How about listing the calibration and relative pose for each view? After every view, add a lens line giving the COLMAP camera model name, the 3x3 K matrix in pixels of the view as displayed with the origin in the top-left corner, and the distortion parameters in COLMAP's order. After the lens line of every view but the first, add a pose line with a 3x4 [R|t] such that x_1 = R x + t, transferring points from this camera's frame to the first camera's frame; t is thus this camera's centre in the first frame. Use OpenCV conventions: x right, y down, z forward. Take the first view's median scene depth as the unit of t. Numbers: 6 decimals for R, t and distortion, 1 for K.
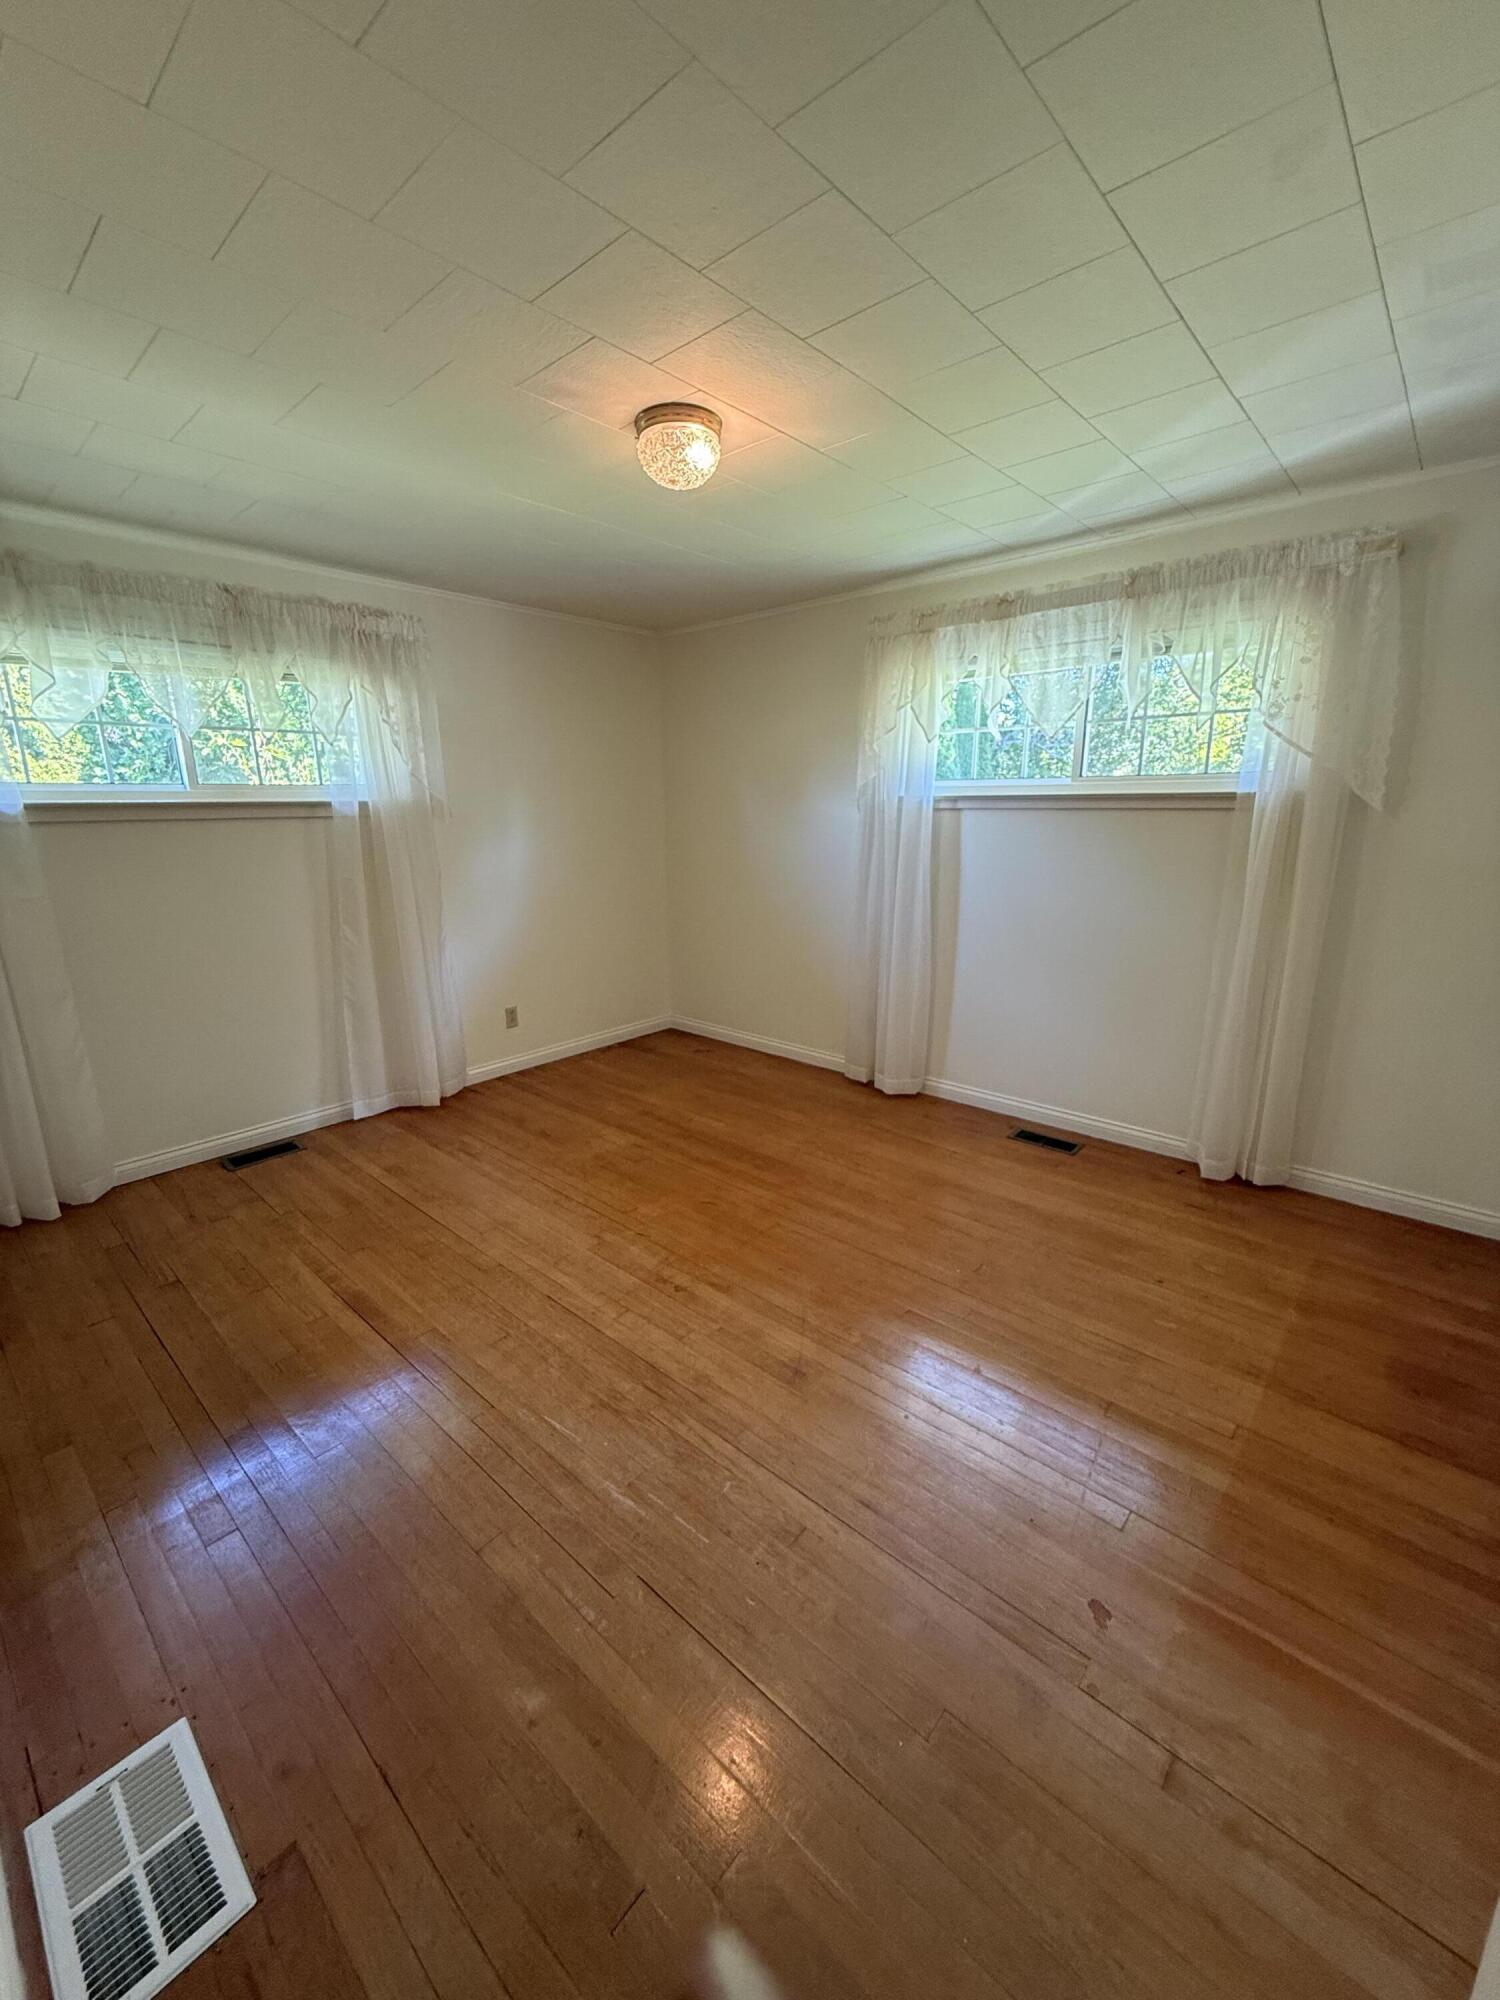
lens RADIAL K [[796.1, 0, 751.5], [0, 796.1, 997.0], [0, 0, 1]] dist [-0.001330, 0.000106]
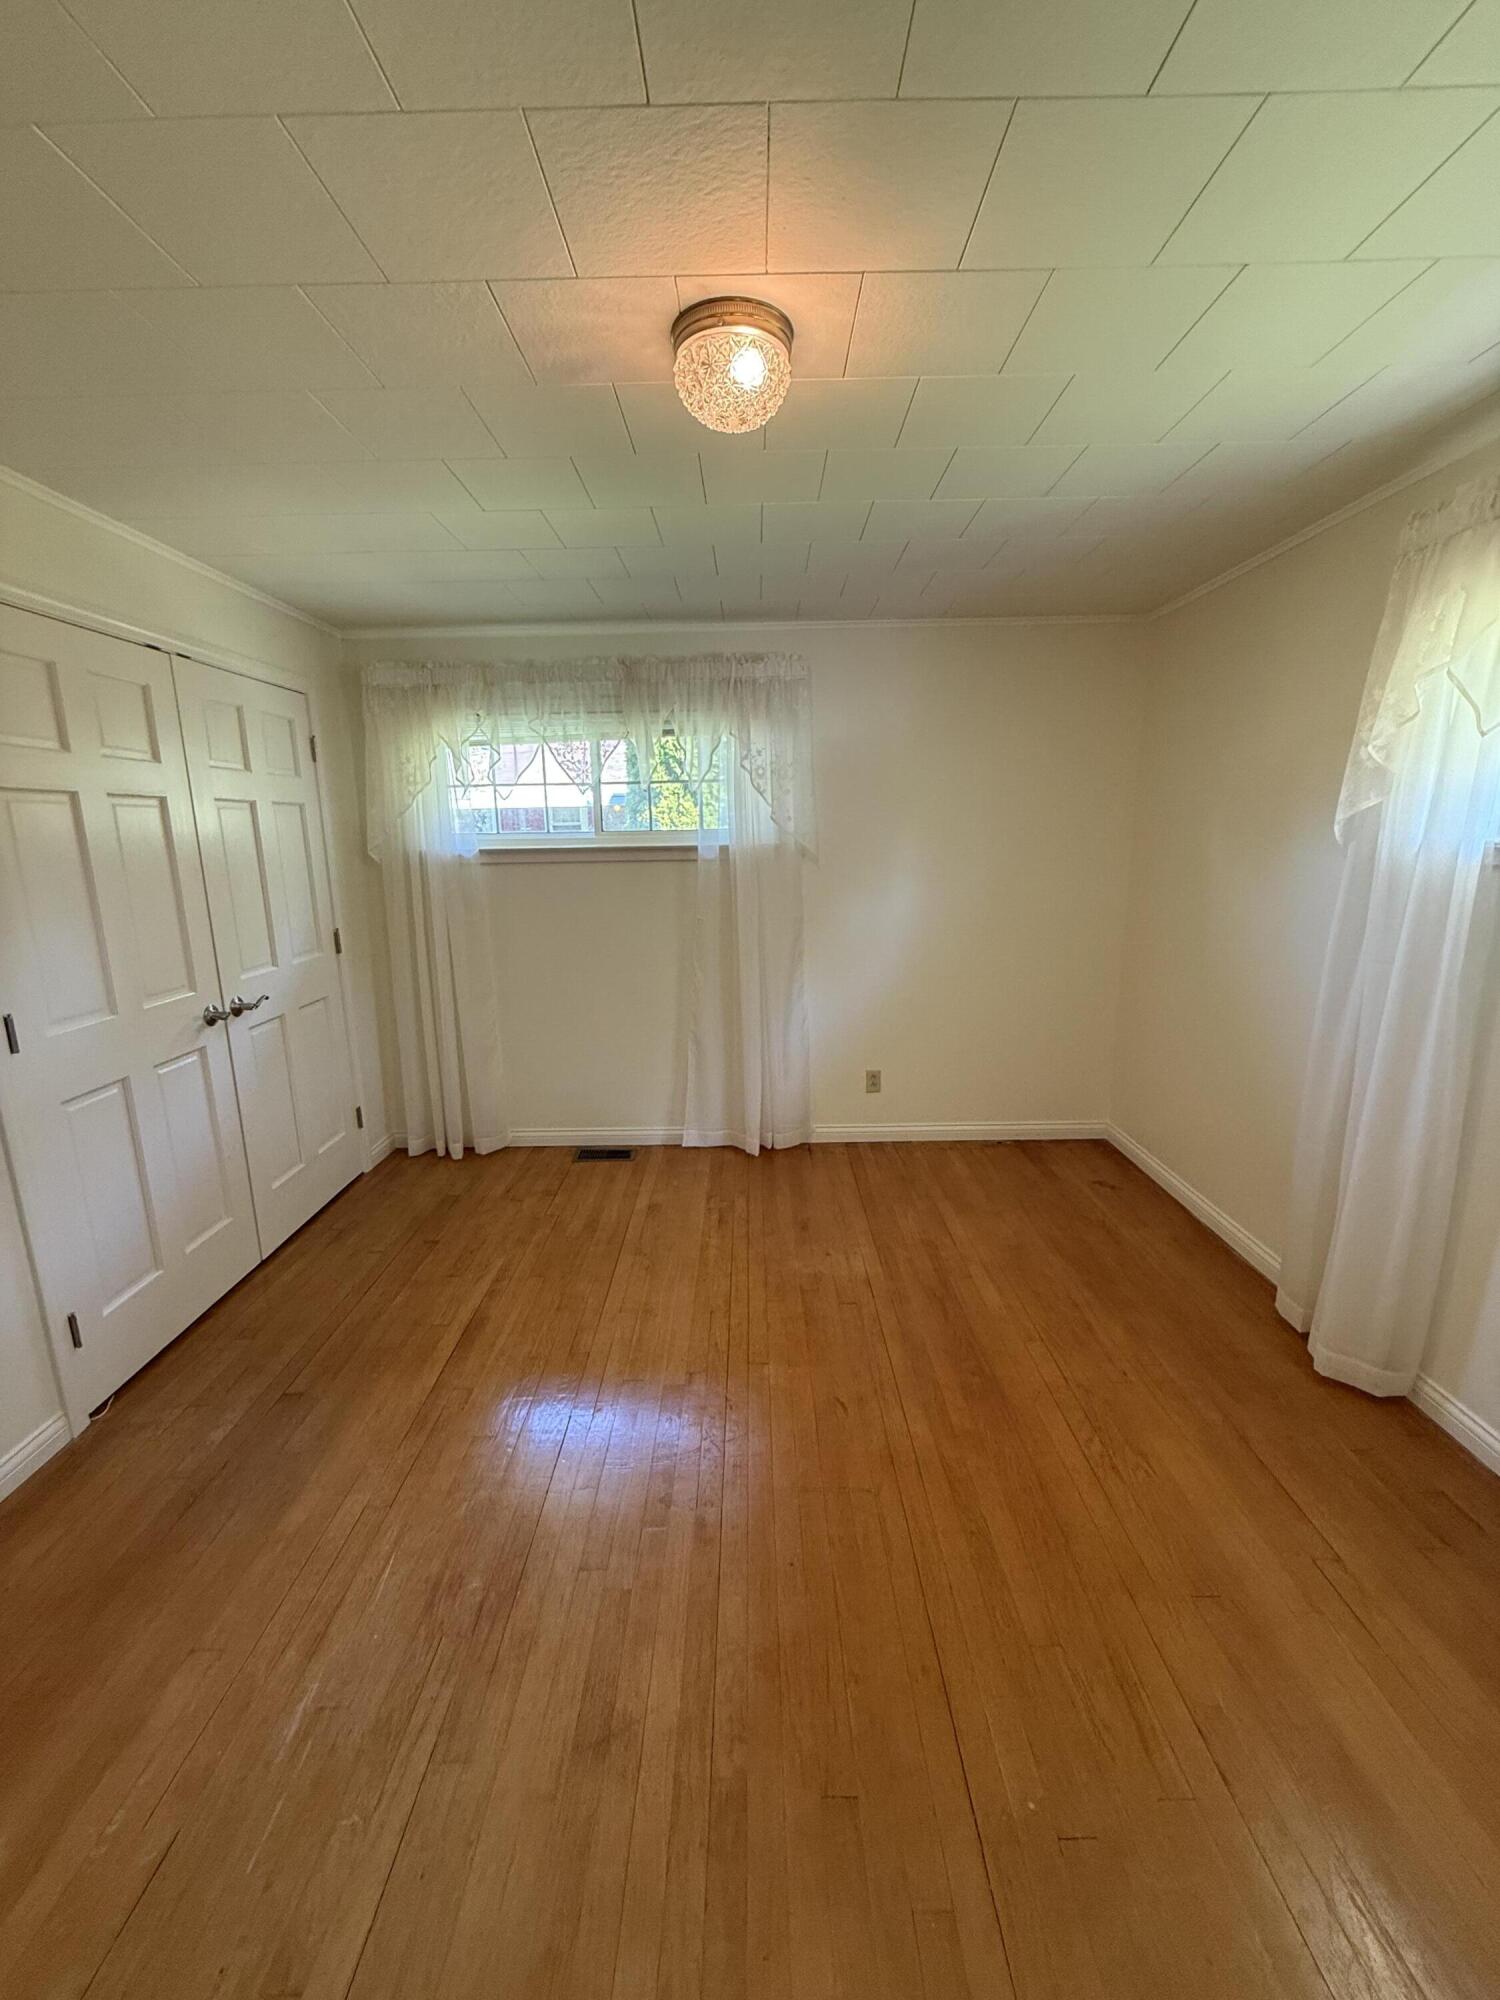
lens RADIAL K [[796.1, 0, 751.5], [0, 796.1, 997.0], [0, 0, 1]] dist [-0.001330, 0.000106]
pose [[0.662990, 0.148173, -0.733818, 0.318776], [-0.169458, 0.984478, 0.045685, -0.108788], [0.729197, 0.094063, 0.677808, 0.357481]]
